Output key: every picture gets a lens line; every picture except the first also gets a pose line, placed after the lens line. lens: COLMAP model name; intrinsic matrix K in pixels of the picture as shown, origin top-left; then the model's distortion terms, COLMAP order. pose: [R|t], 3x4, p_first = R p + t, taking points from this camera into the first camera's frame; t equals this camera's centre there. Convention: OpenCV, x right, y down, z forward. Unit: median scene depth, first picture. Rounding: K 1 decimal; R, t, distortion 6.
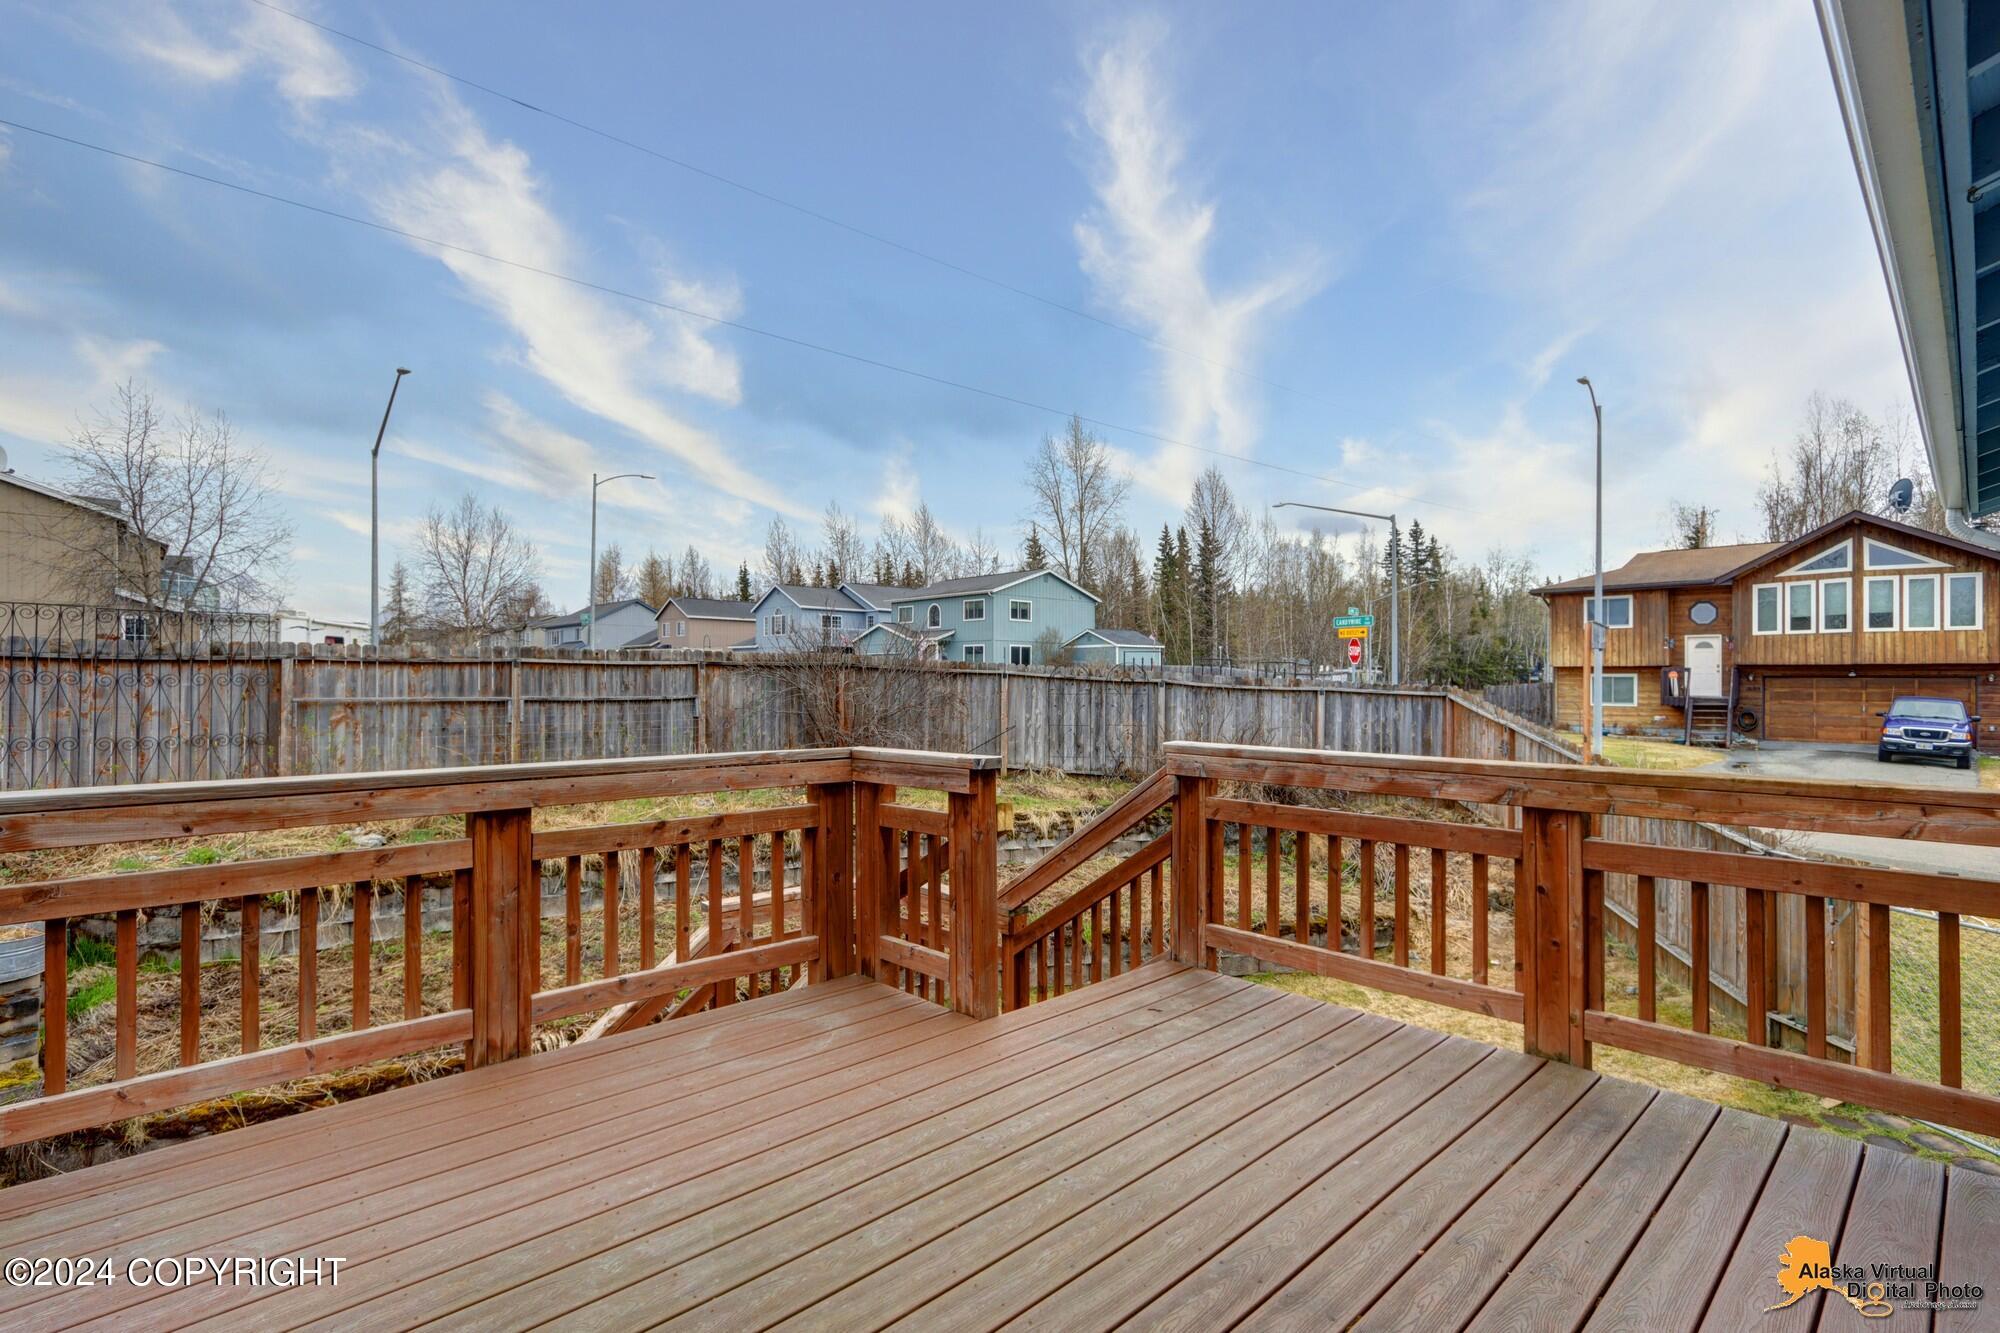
lens RADIAL K [[946.4, 0, 1002.7], [0, 946.4, 673.6], [0, 0, 1]] dist [-0.009245, -0.000674]
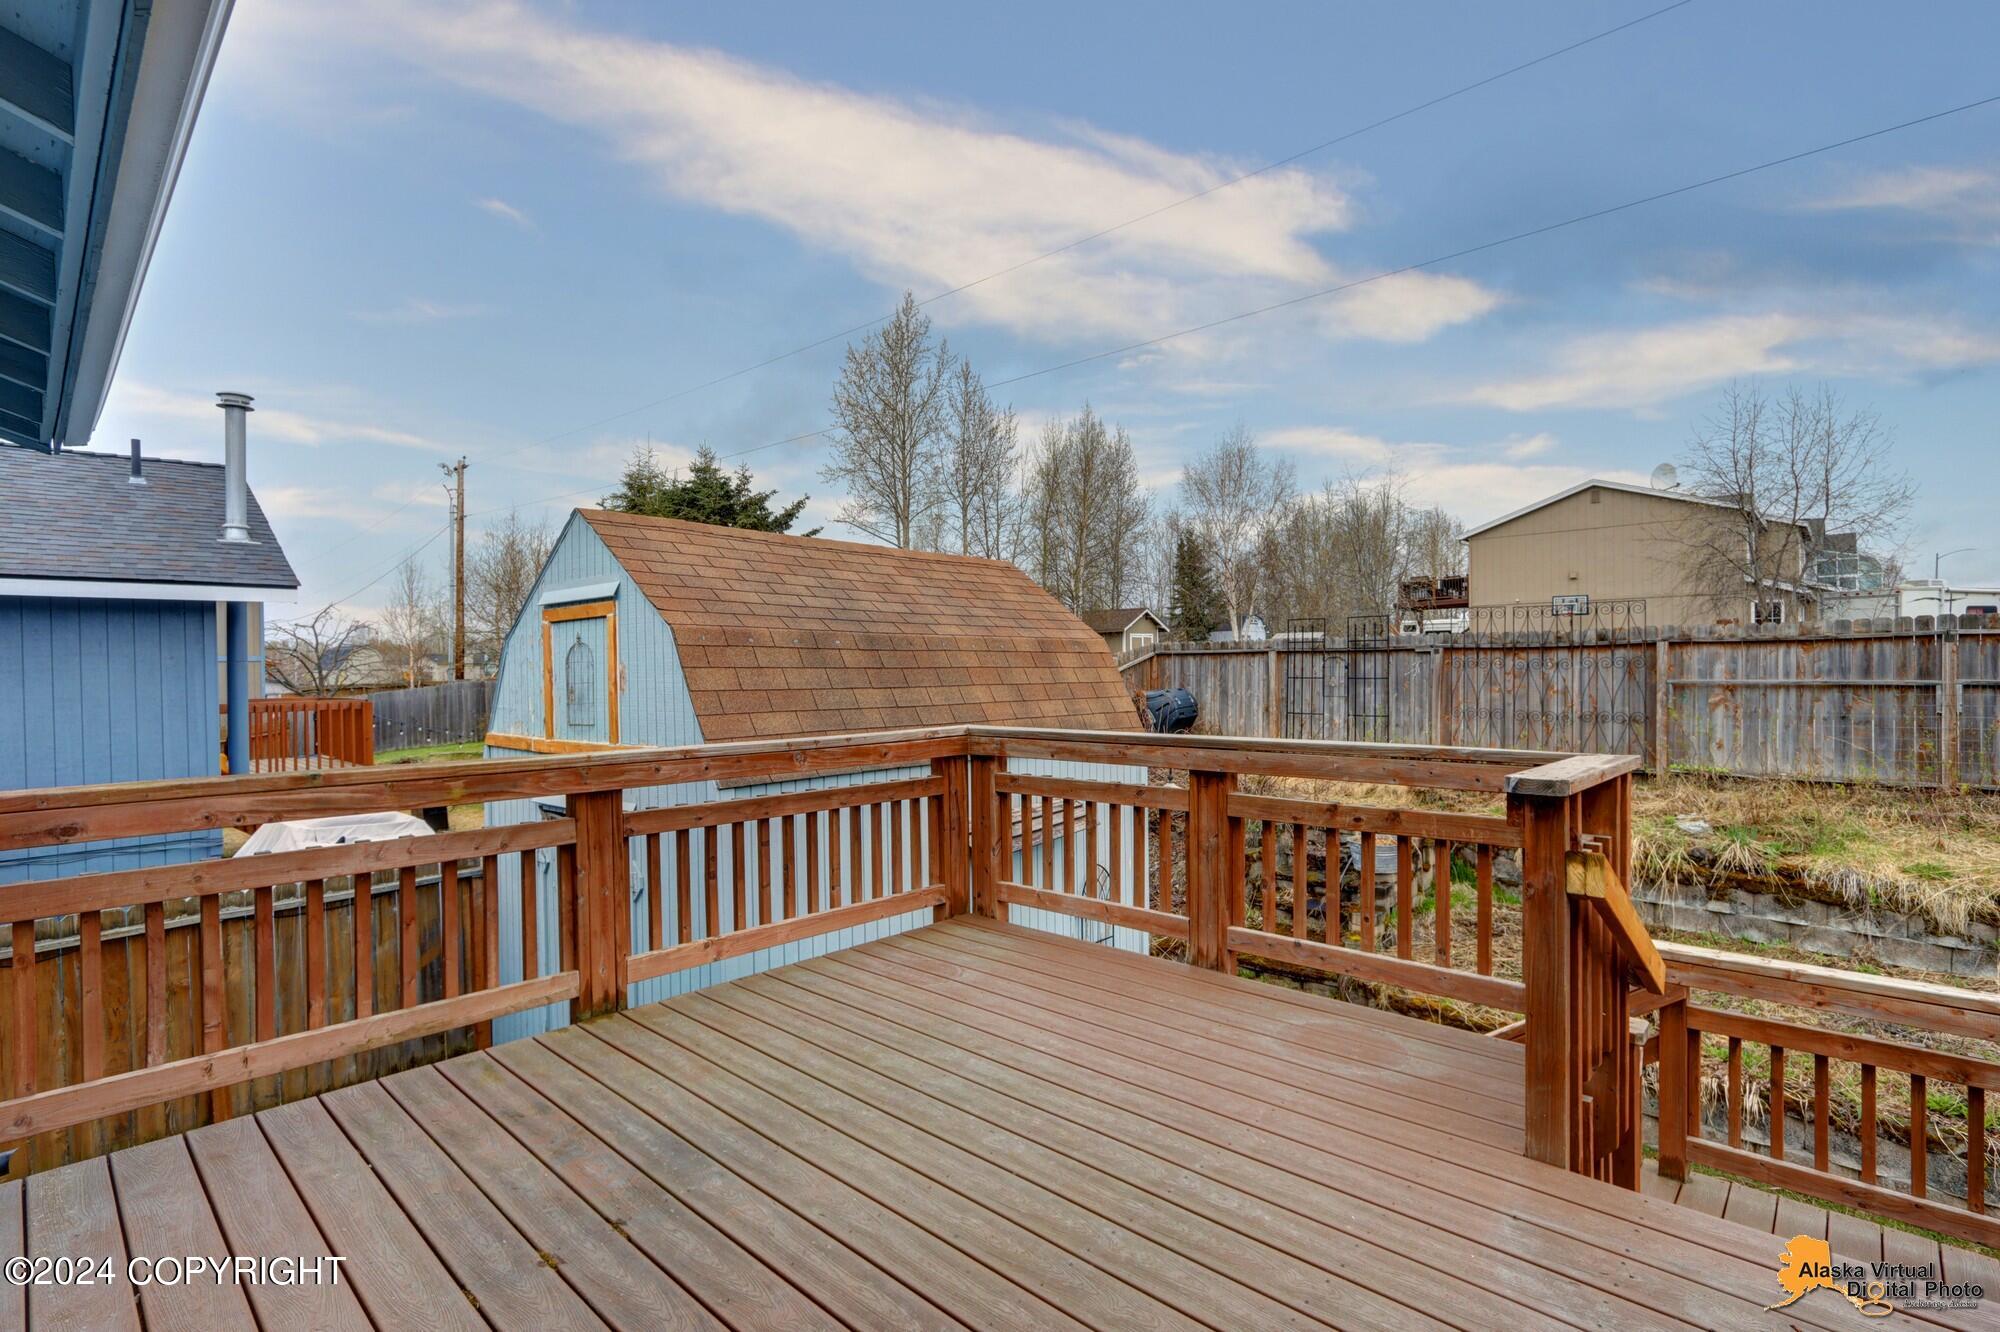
lens RADIAL K [[932.5, 0, 973.1], [0, 932.5, 664.7], [0, 0, 1]] dist [-0.013657, 0.000125]
pose [[0.037462, -0.008225, -0.999264, 0.212094], [0.020679, 0.999758, -0.007454, 0.001385], [0.999084, -0.020385, 0.037623, 0.191215]]
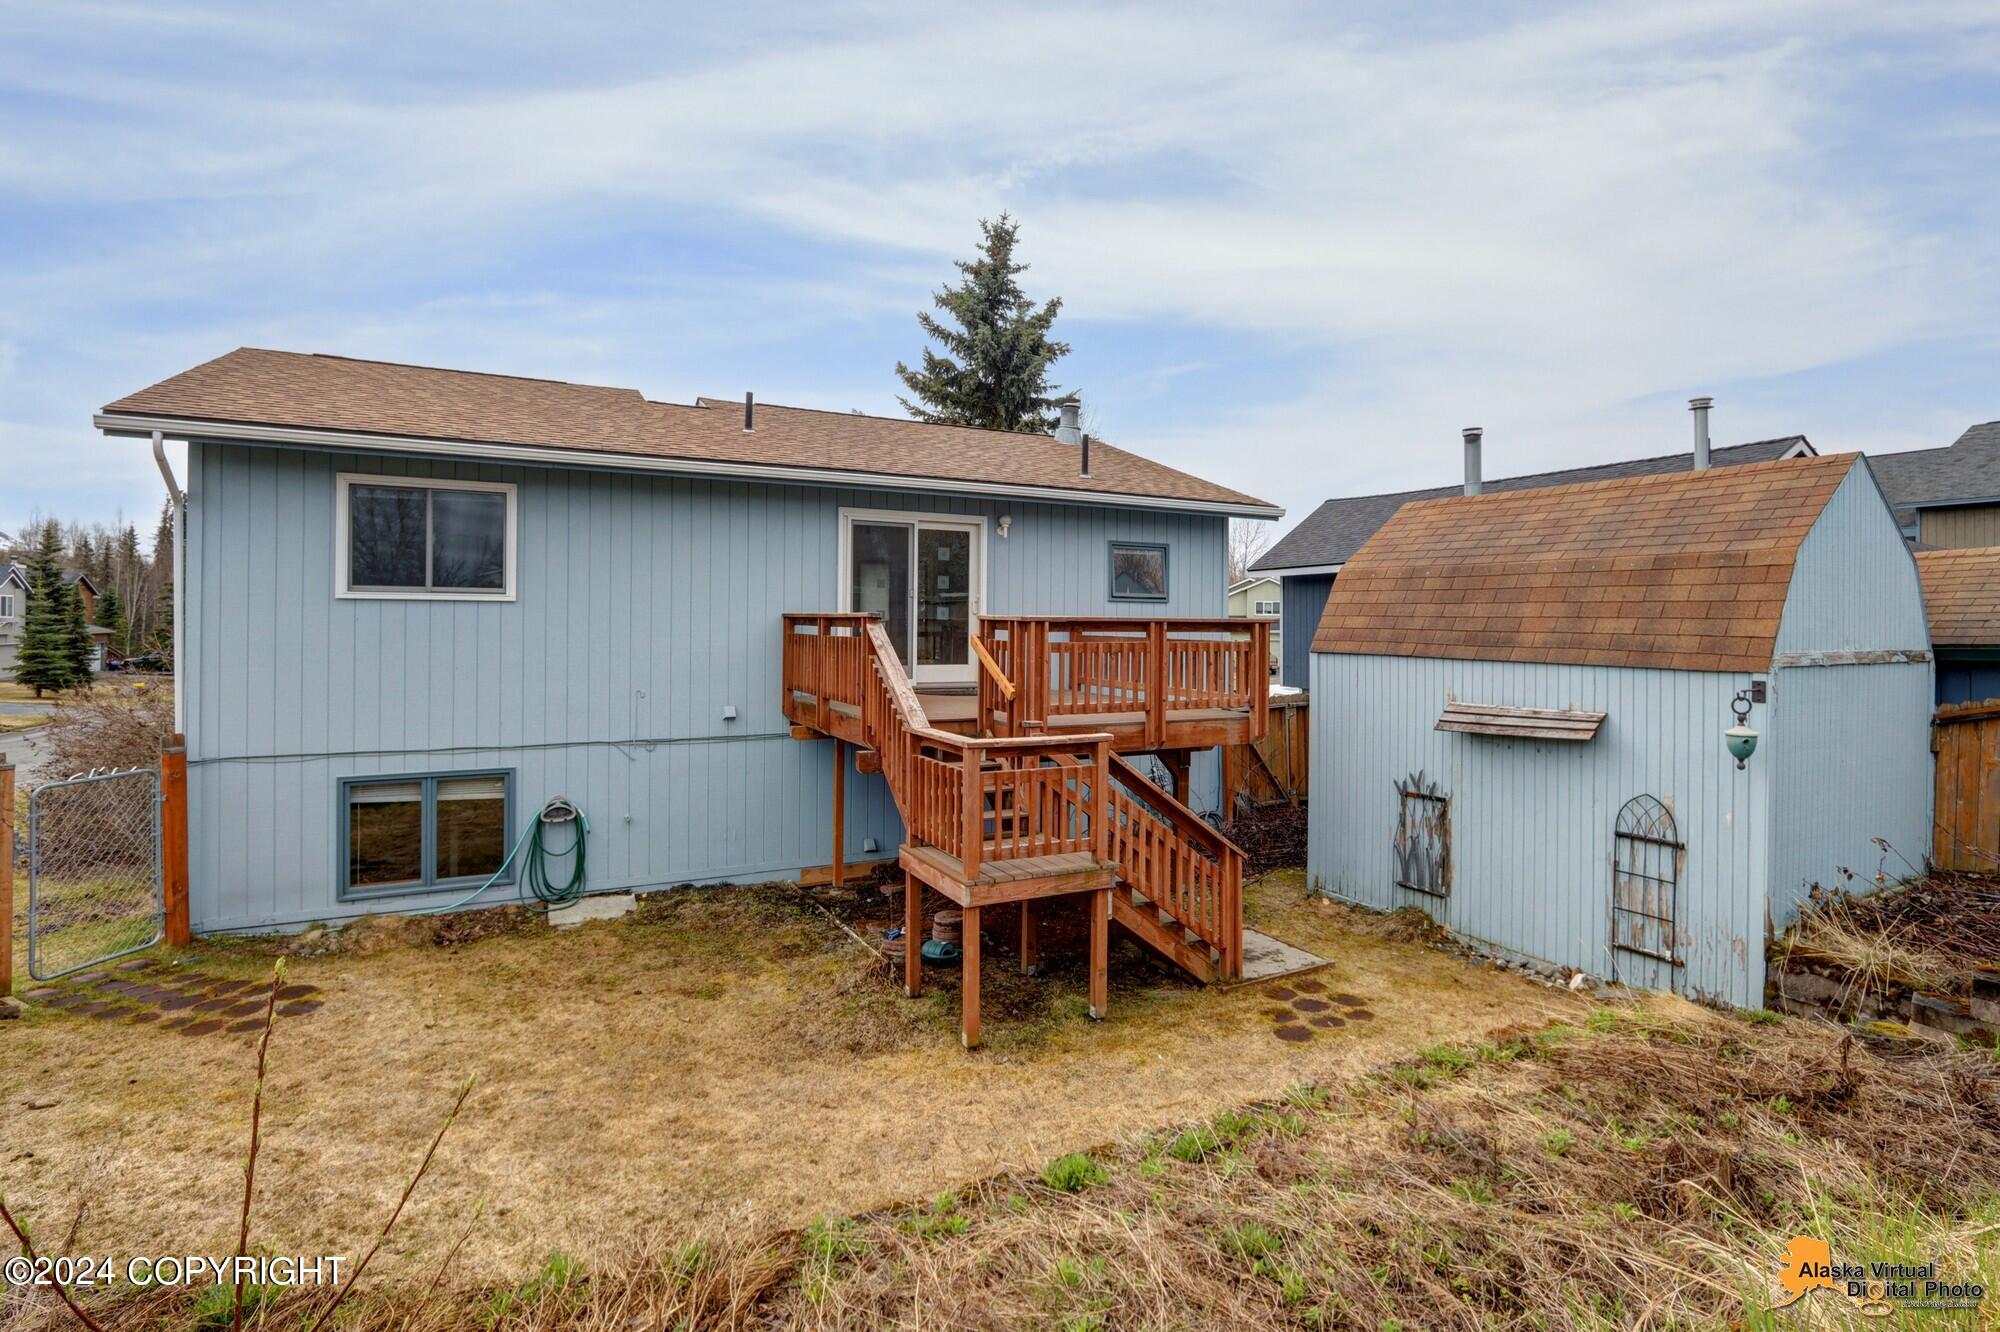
lens RADIAL K [[955.6, 0, 1007.3], [0, 955.6, 642.9], [0, 0, 1]] dist [-0.014215, 0.000280]
pose [[-0.967621, -0.010685, 0.252179, -0.237203], [-0.009000, 0.999929, 0.007836, 0.043598], [-0.252245, 0.005313, -0.967649, 1.134688]]
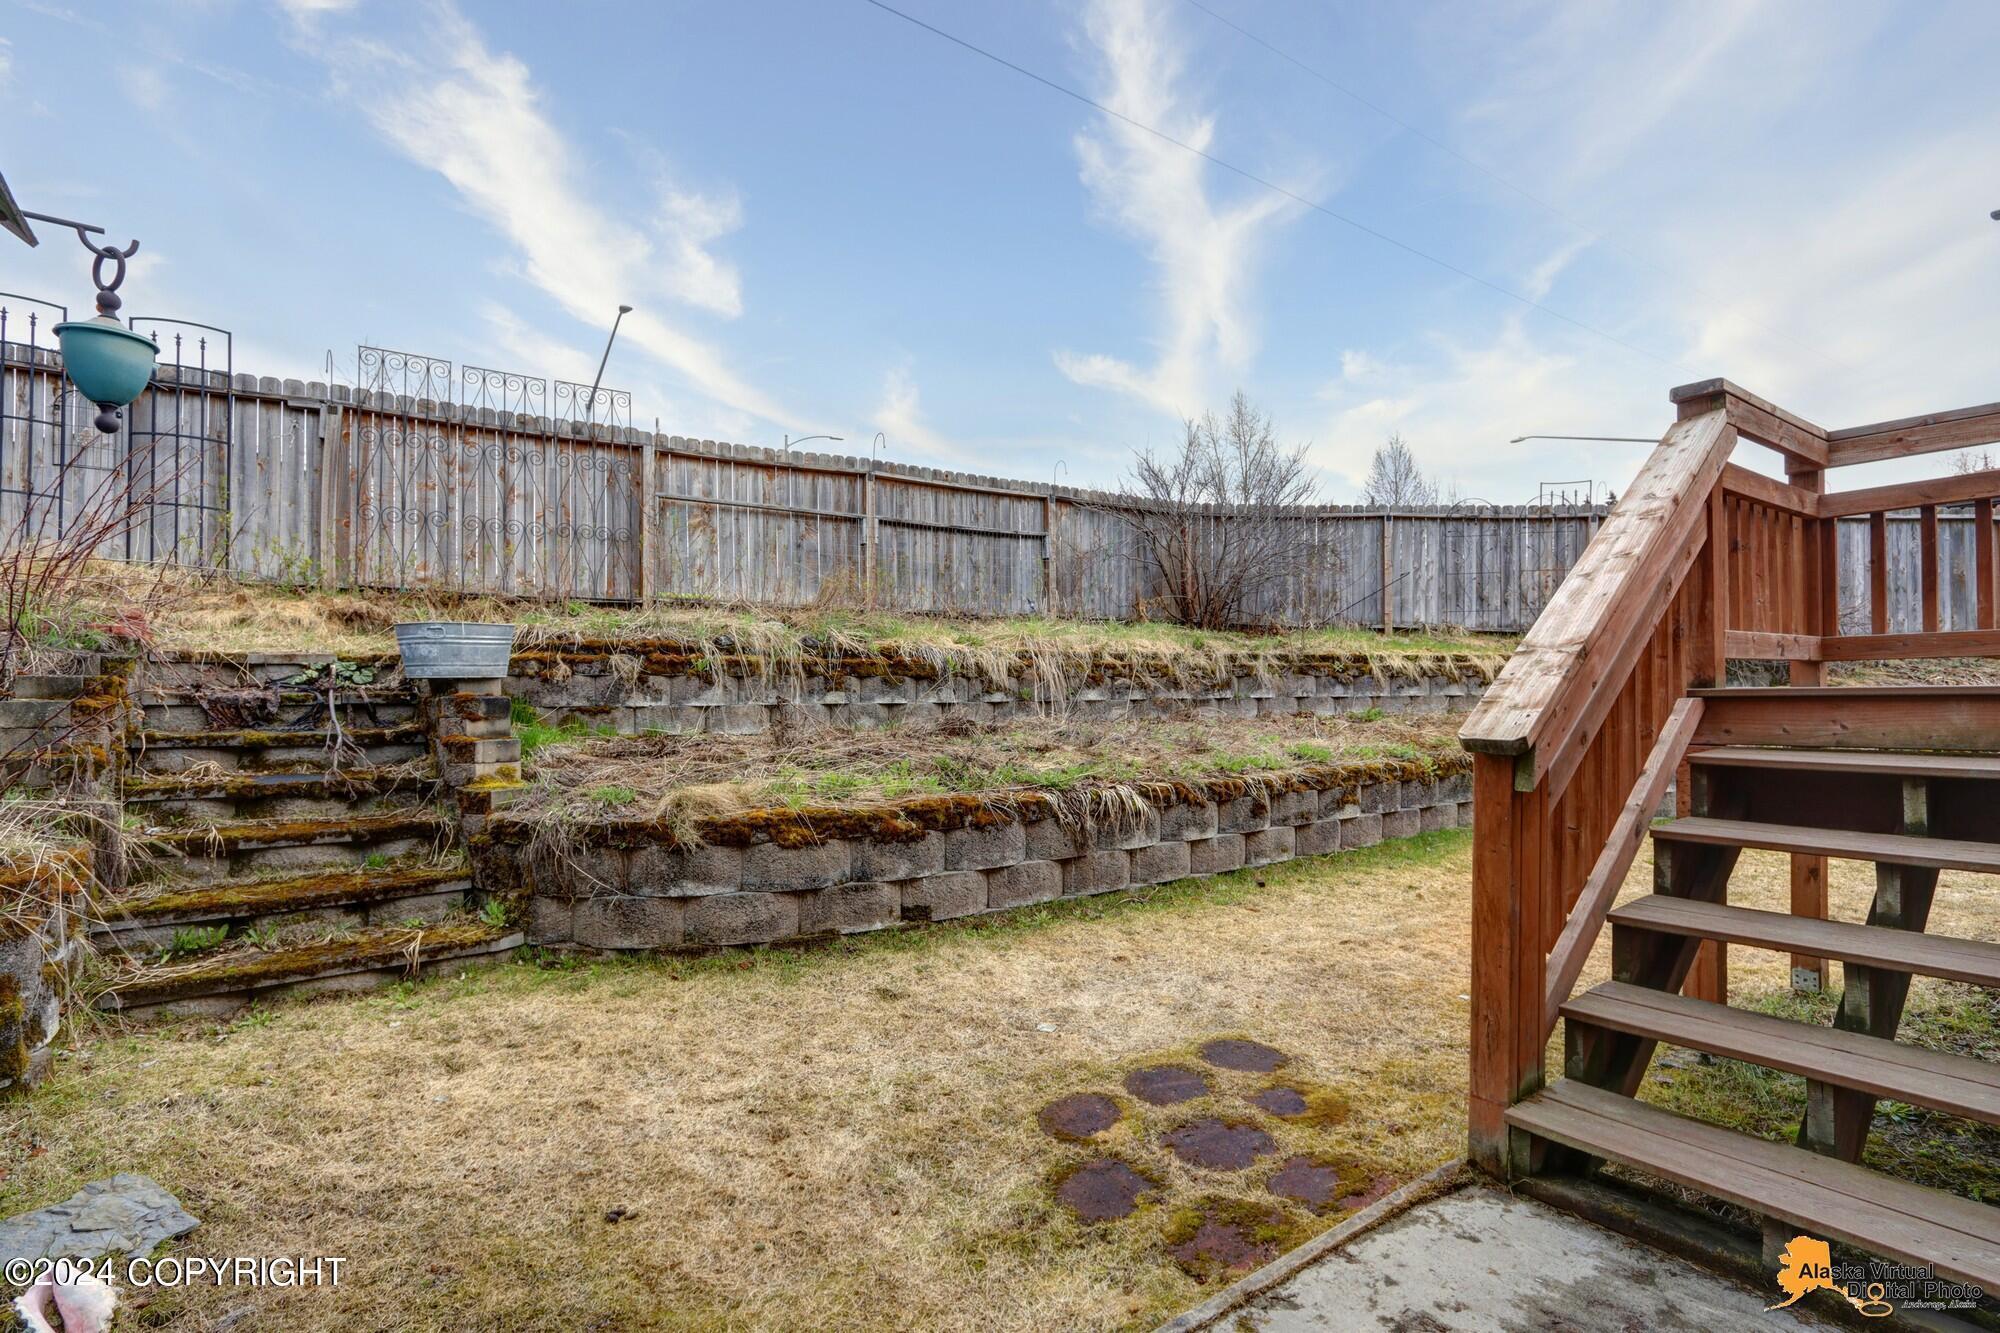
lens RADIAL K [[943.3, 0, 996.6], [0, 943.3, 695.0], [0, 0, 1]] dist [-0.010320, 0.000409]
pose [[0.992309, -0.011025, -0.123291, -0.313997], [0.011238, 0.999936, 0.001030, 0.201526], [0.123272, -0.002408, 0.992370, 0.166313]]
